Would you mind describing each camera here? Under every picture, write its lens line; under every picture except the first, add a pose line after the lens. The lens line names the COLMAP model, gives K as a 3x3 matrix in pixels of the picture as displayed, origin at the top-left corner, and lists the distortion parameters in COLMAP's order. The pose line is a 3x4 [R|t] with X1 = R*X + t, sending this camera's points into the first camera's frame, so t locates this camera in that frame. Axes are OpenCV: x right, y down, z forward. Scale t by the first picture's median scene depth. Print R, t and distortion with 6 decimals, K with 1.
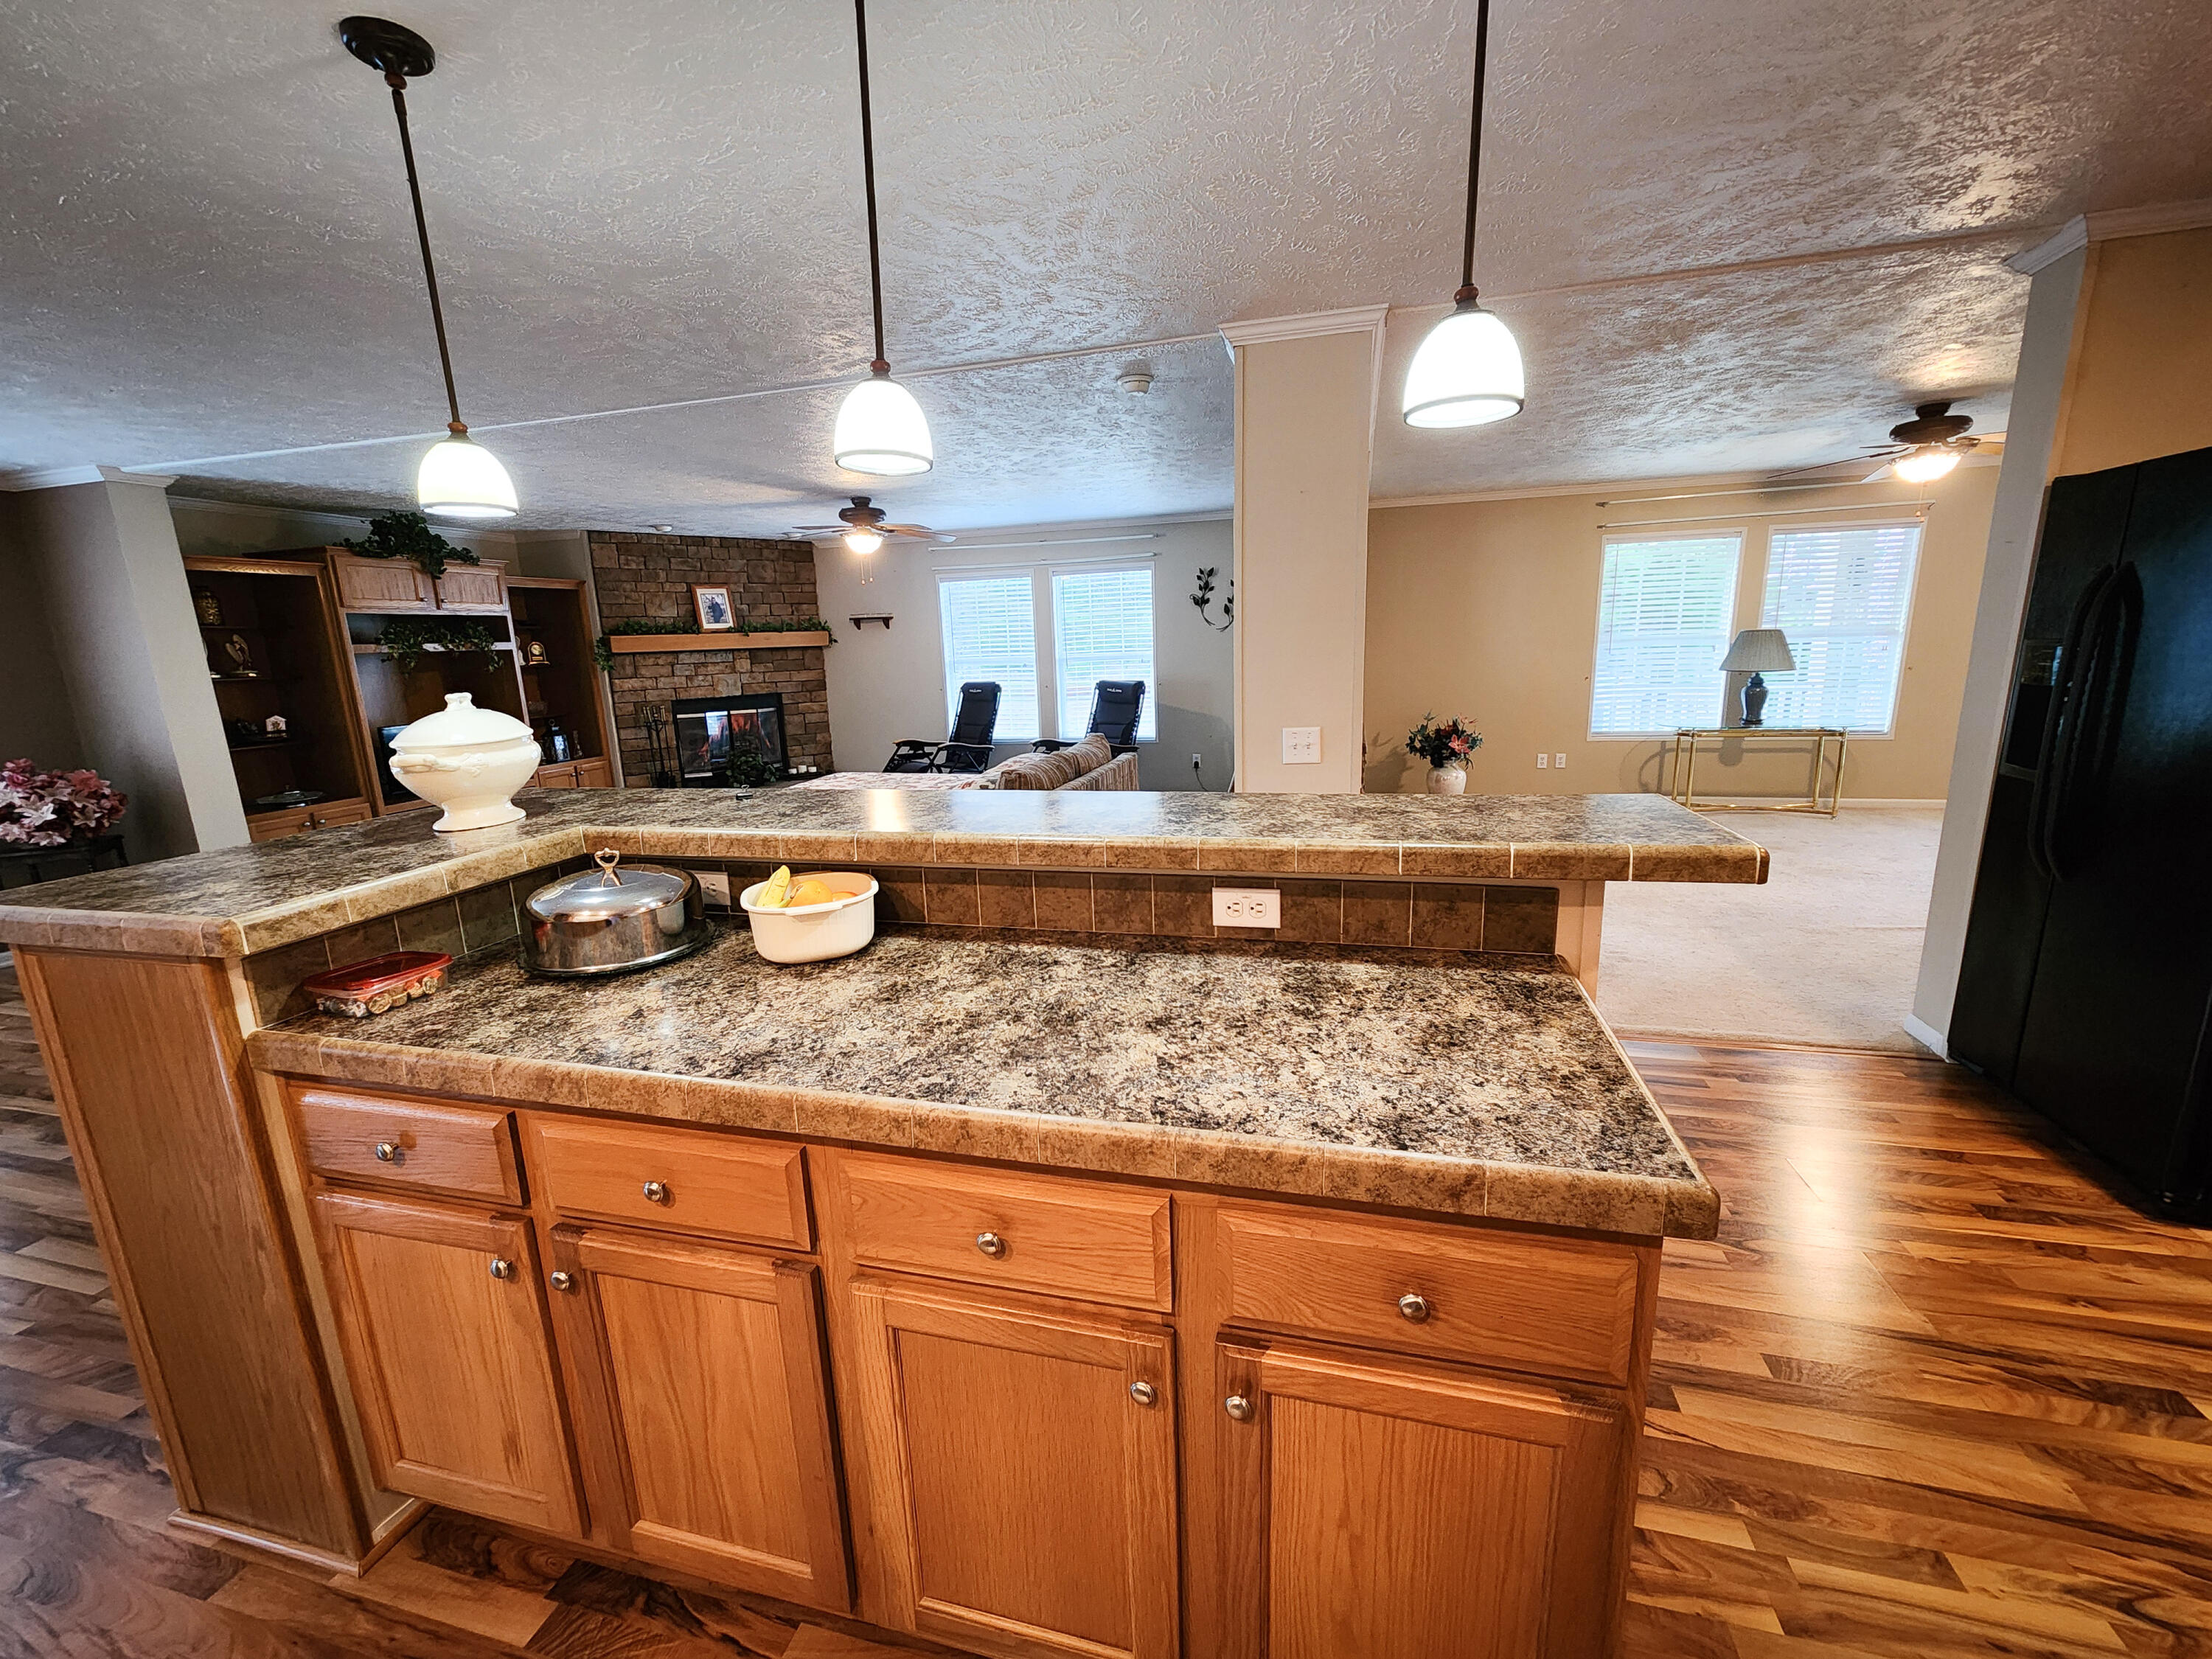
lens RADIAL K [[912.2, 0, 1107.7], [0, 912.2, 824.9], [0, 0, 1]] dist [0.003240, 0.000286]
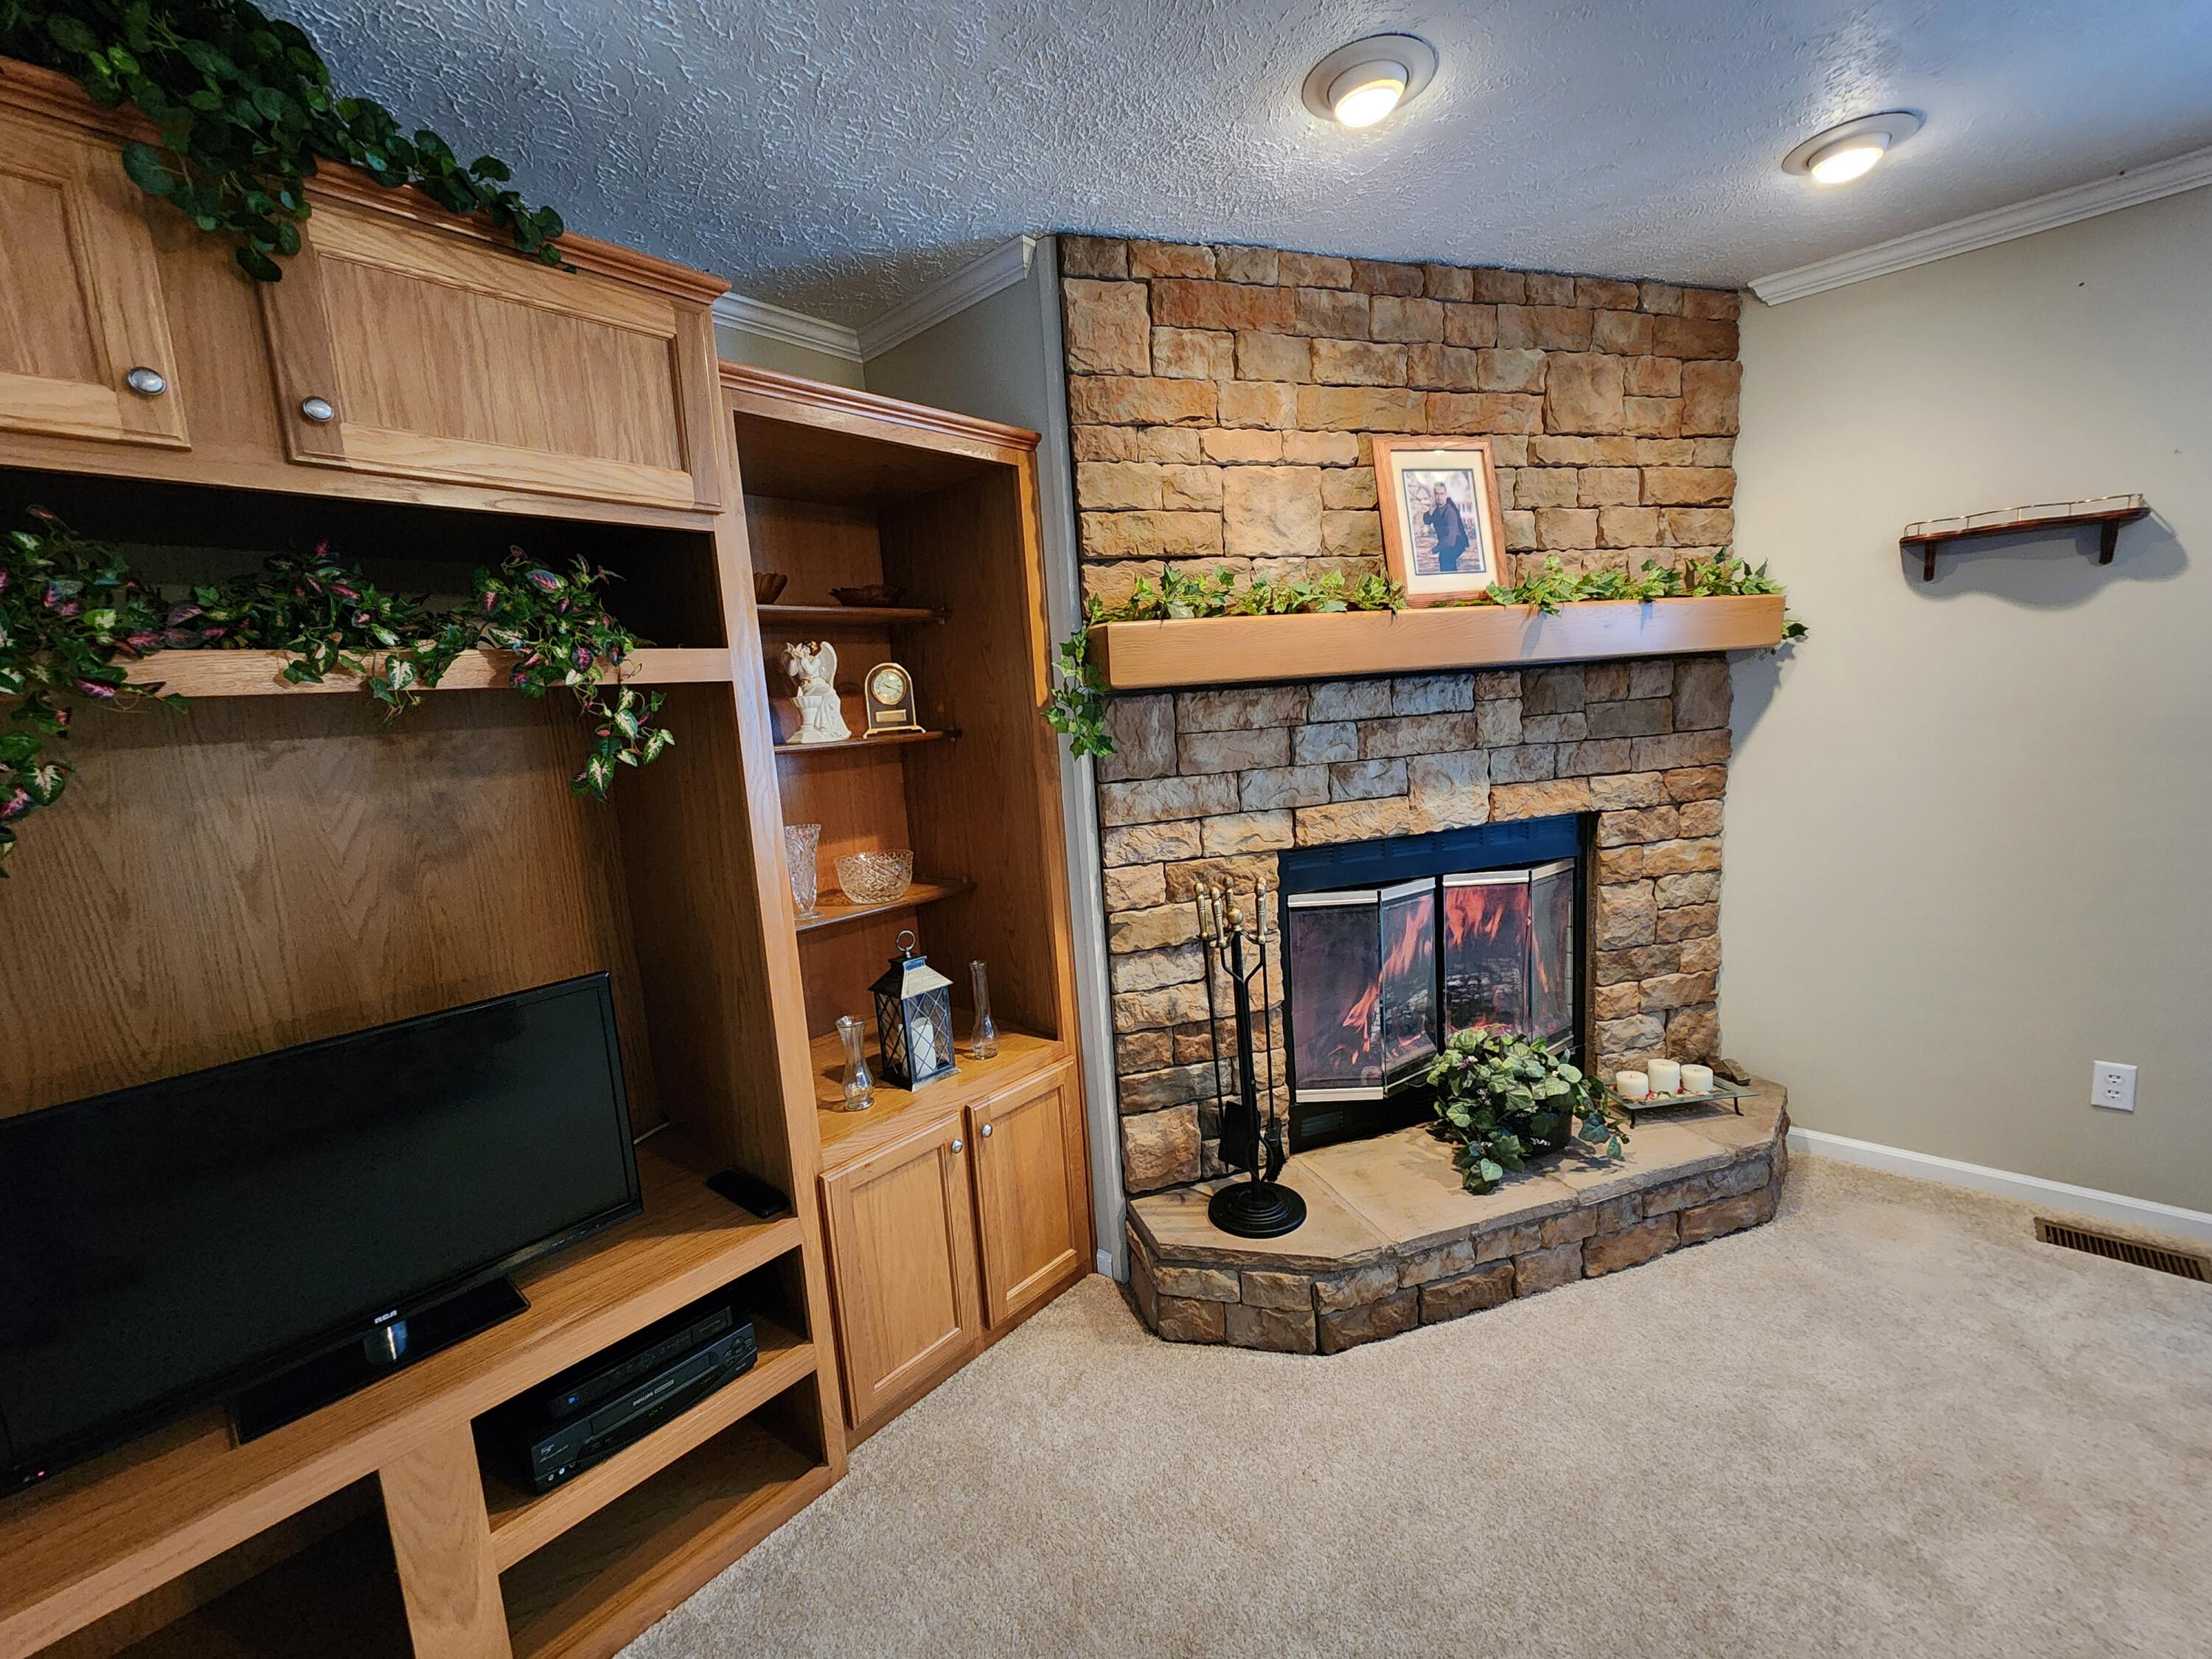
lens RADIAL K [[912.2, 0, 1094.7], [0, 912.2, 828.7], [0, 0, 1]] dist [0.003240, 0.000286]
pose [[0.886338, 0.039143, -0.461381, -0.408013], [-0.057901, 0.997969, -0.026564, -0.135741], [0.459404, 0.050259, 0.886804, 0.738145]]
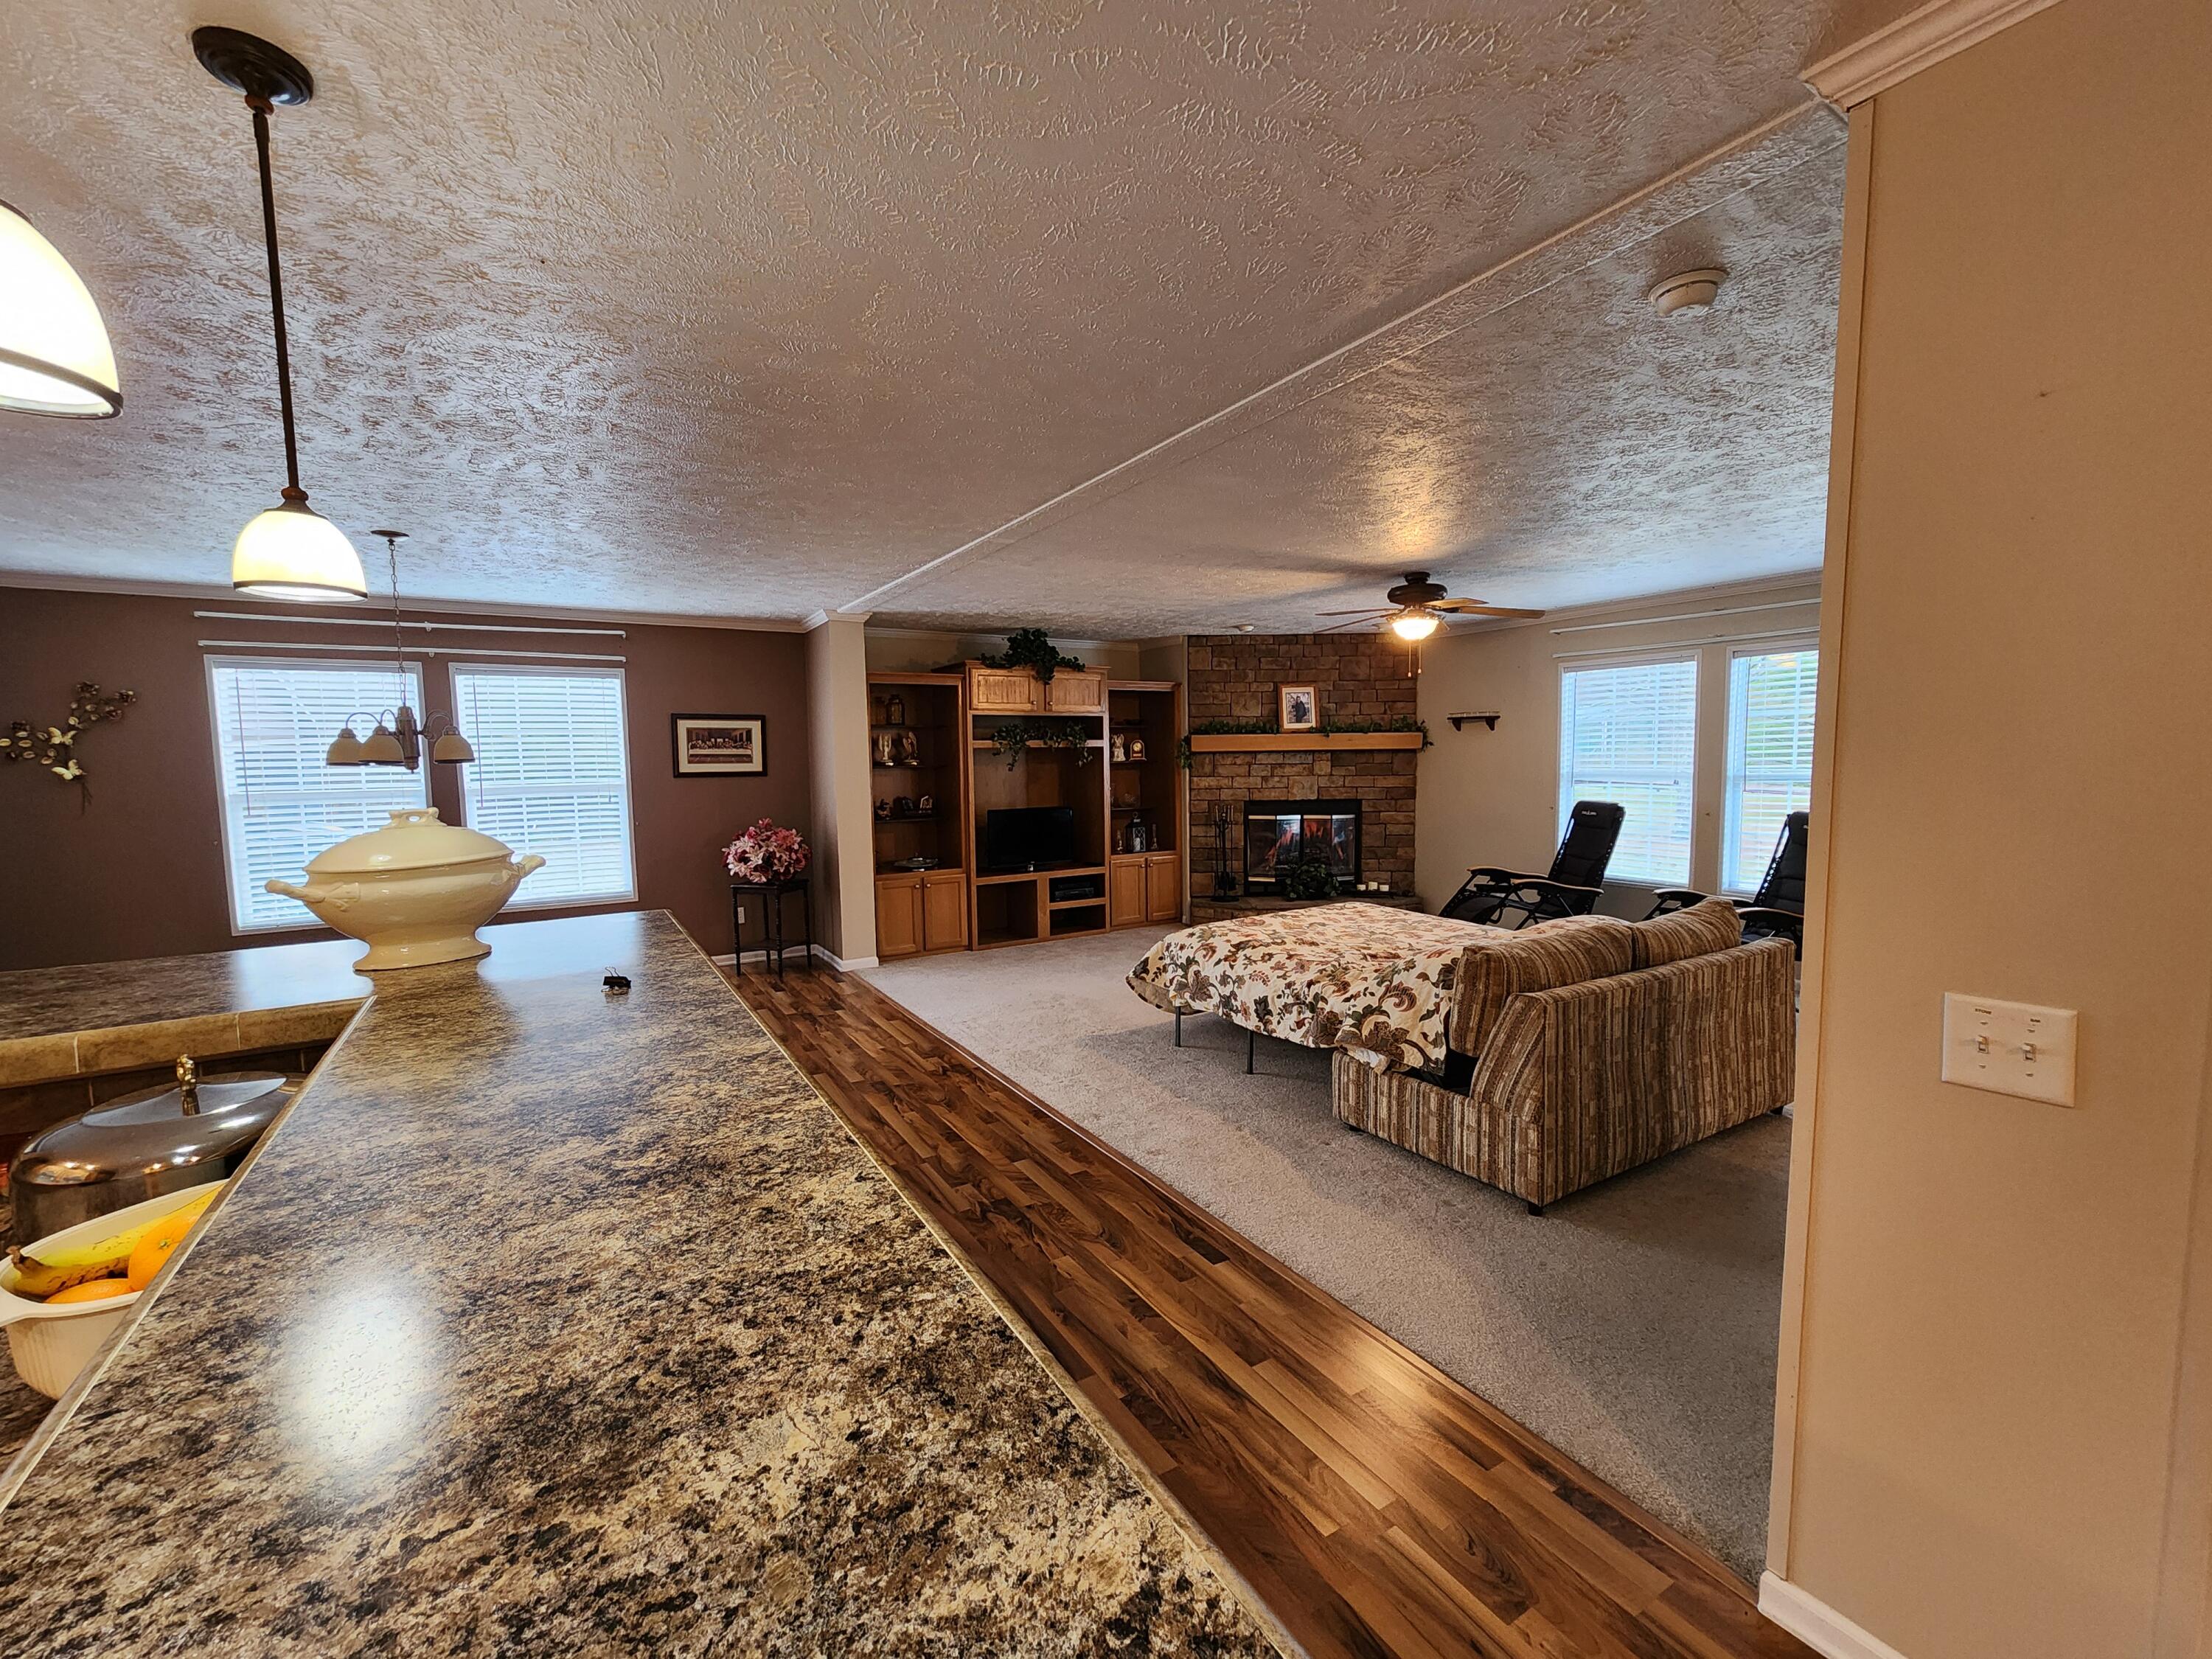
lens RADIAL K [[912.2, 0, 1095.7], [0, 912.2, 824.9], [0, 0, 1]] dist [0.003240, 0.000286]
pose [[0.721671, 0.079563, -0.687649, 0.082214], [-0.151060, 0.987533, -0.044274, -0.044840], [0.675553, 0.135828, 0.724692, 0.194220]]
